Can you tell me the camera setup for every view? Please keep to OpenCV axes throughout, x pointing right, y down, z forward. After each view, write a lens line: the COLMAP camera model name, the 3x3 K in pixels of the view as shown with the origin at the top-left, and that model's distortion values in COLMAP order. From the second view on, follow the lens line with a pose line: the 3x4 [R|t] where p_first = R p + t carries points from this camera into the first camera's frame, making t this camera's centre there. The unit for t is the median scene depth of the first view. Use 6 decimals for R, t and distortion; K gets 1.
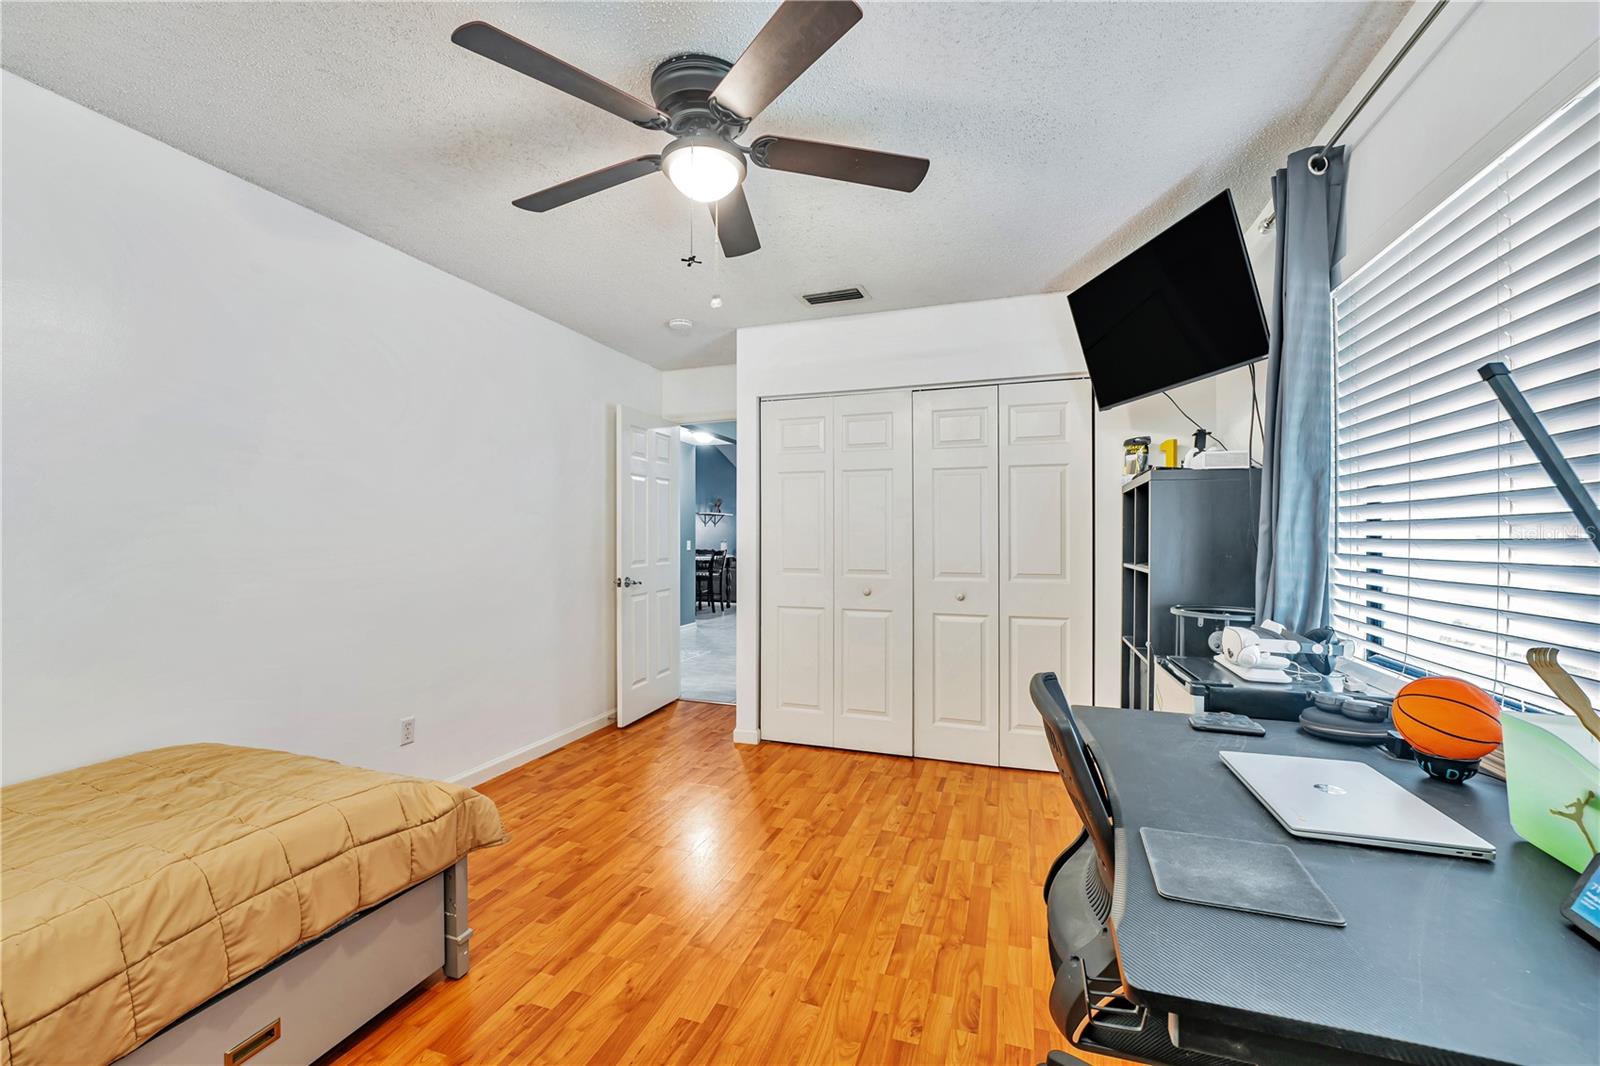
lens RADIAL K [[655.3, 0, 804.2], [0, 655.3, 536.4], [0, 0, 1]] dist [-0.000863, -0.000054]
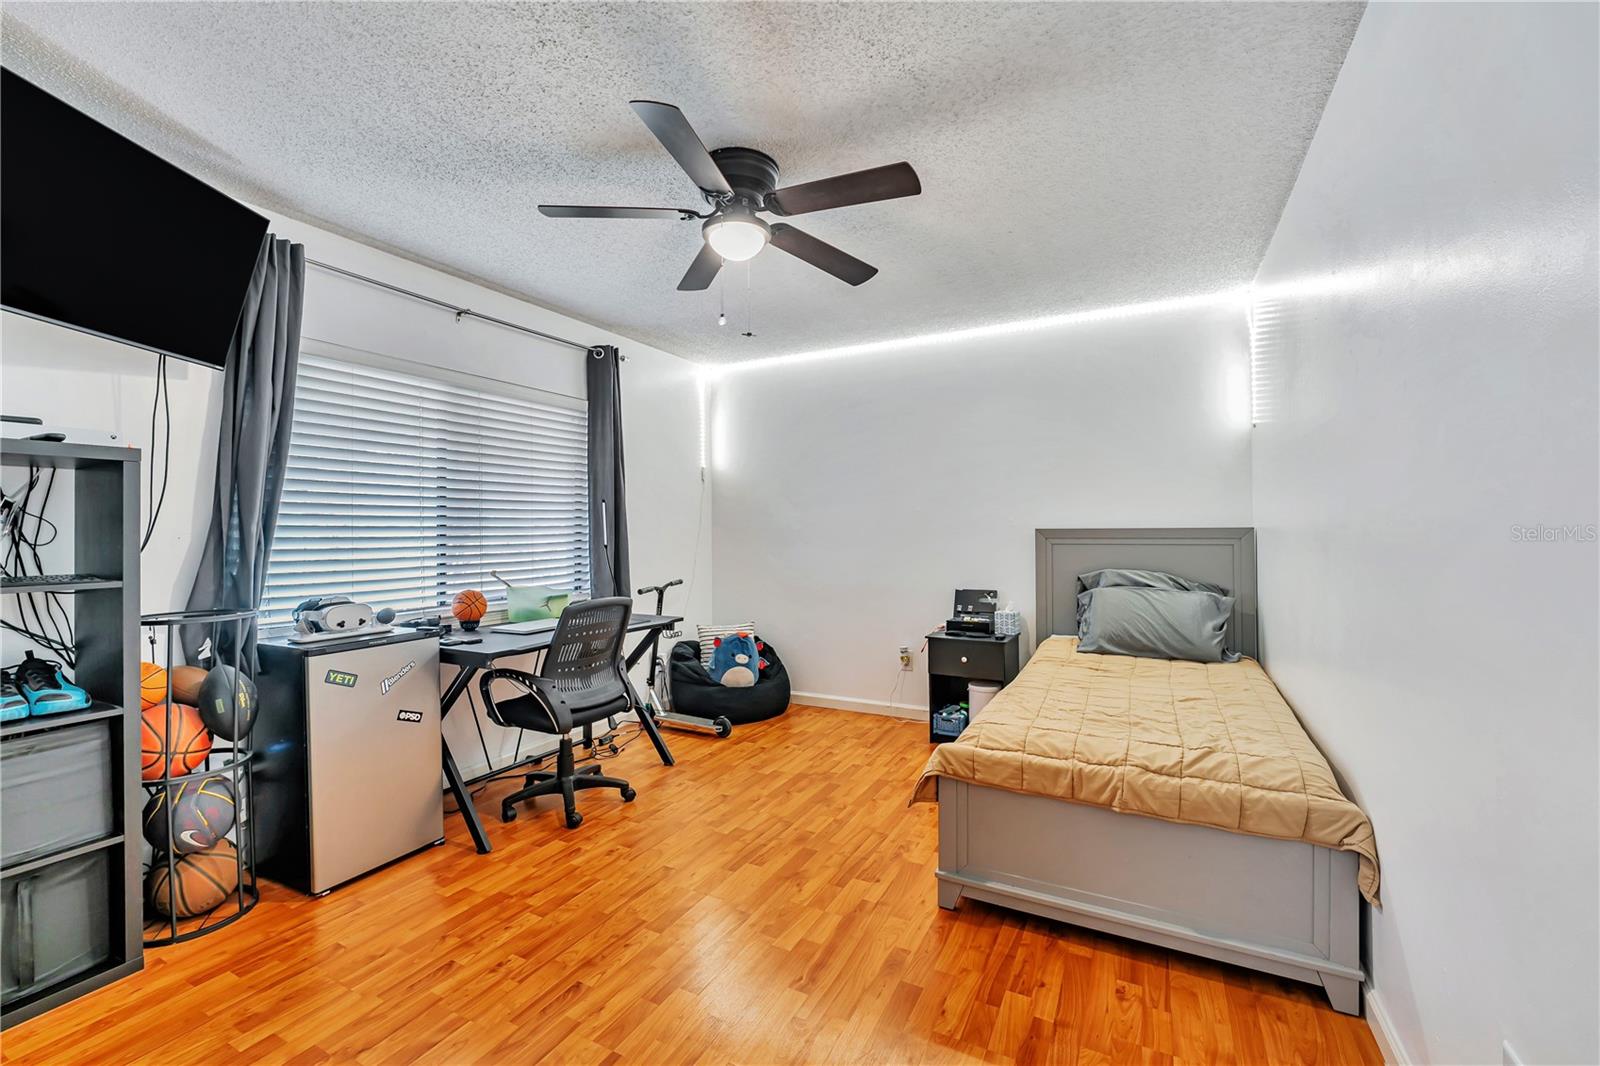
lens RADIAL K [[655.3, 0, 798.5], [0, 655.3, 531.8], [0, 0, 1]] dist [-0.000863, -0.000054]
pose [[-0.987094, 0.005221, 0.160054, -0.409308], [0.005752, 0.999979, 0.002852, -0.002655], [-0.160036, 0.003736, -0.987104, 1.951058]]
